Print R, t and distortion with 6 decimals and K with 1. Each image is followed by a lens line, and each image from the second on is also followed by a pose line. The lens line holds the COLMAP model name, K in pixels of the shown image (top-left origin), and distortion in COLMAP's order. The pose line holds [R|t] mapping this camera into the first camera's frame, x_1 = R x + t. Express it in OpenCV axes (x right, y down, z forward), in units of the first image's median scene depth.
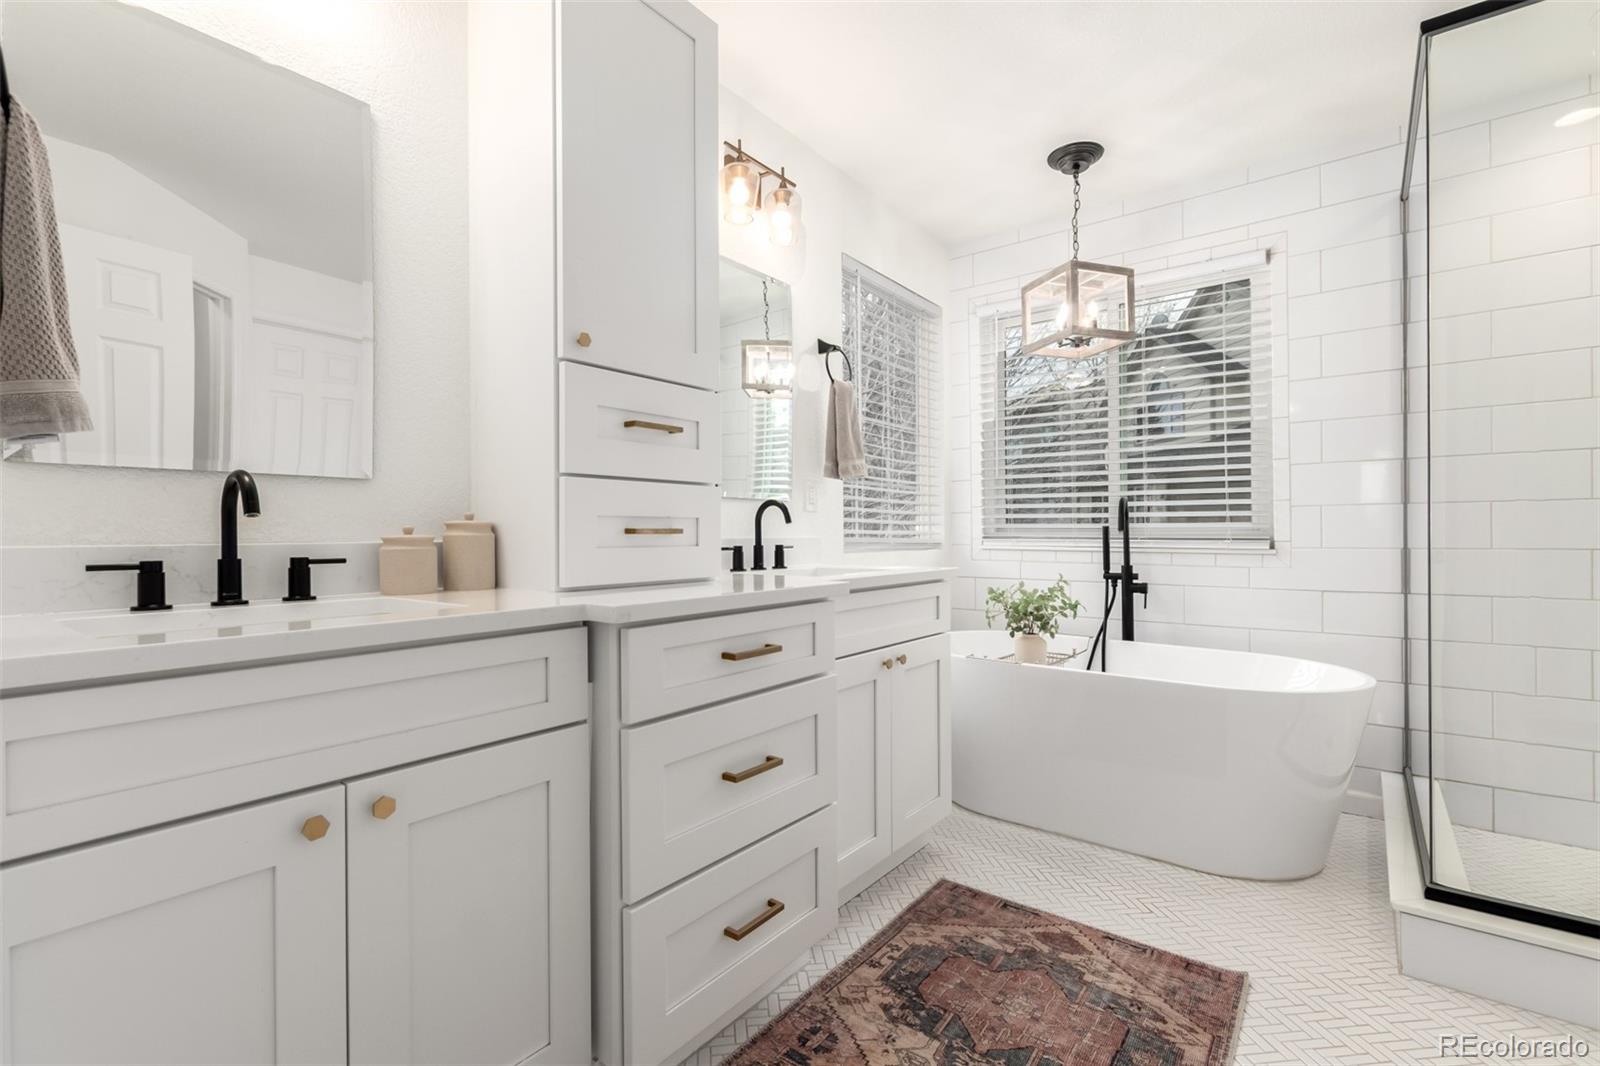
lens RADIAL K [[754.2, 0, 790.2], [0, 754.2, 531.3], [0, 0, 1]] dist [0.001951, -0.000530]
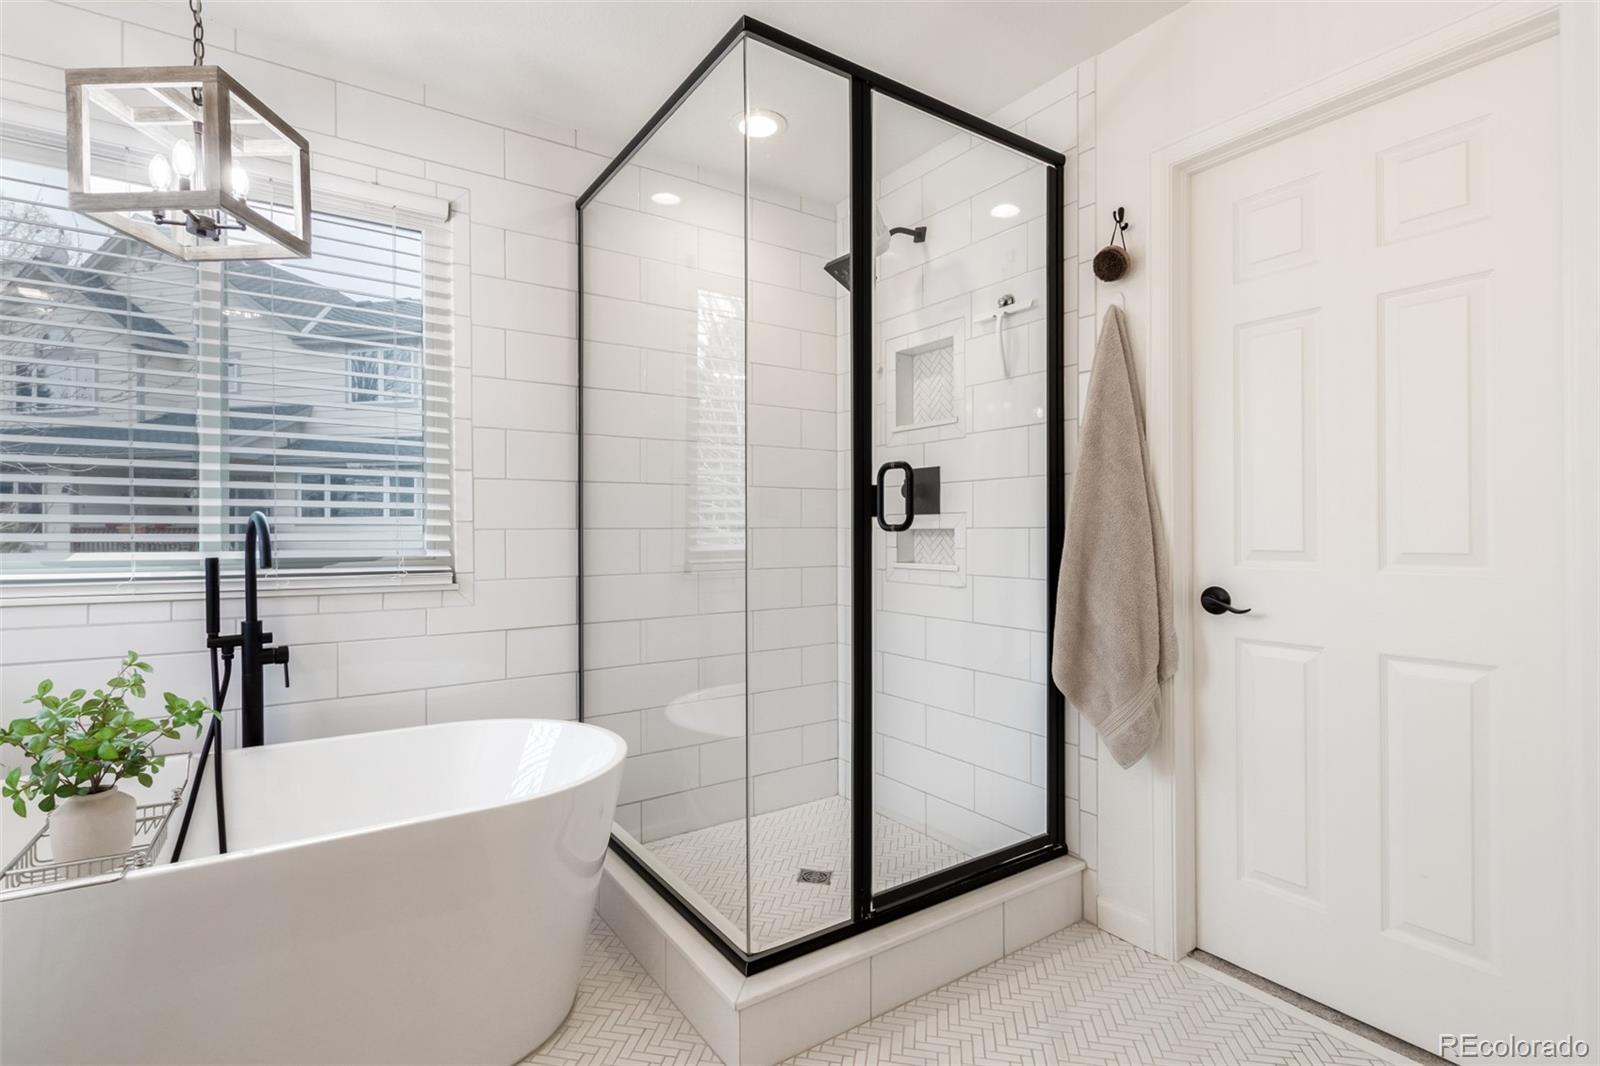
lens RADIAL K [[754.2, 0, 789.9], [0, 754.2, 530.1], [0, 0, 1]] dist [0.001951, -0.000530]
pose [[0.305751, 0.004108, 0.952103, -0.006993], [-0.005646, 0.999981, -0.002501, -0.030553], [-0.952095, -0.004611, 0.305768, 0.398294]]
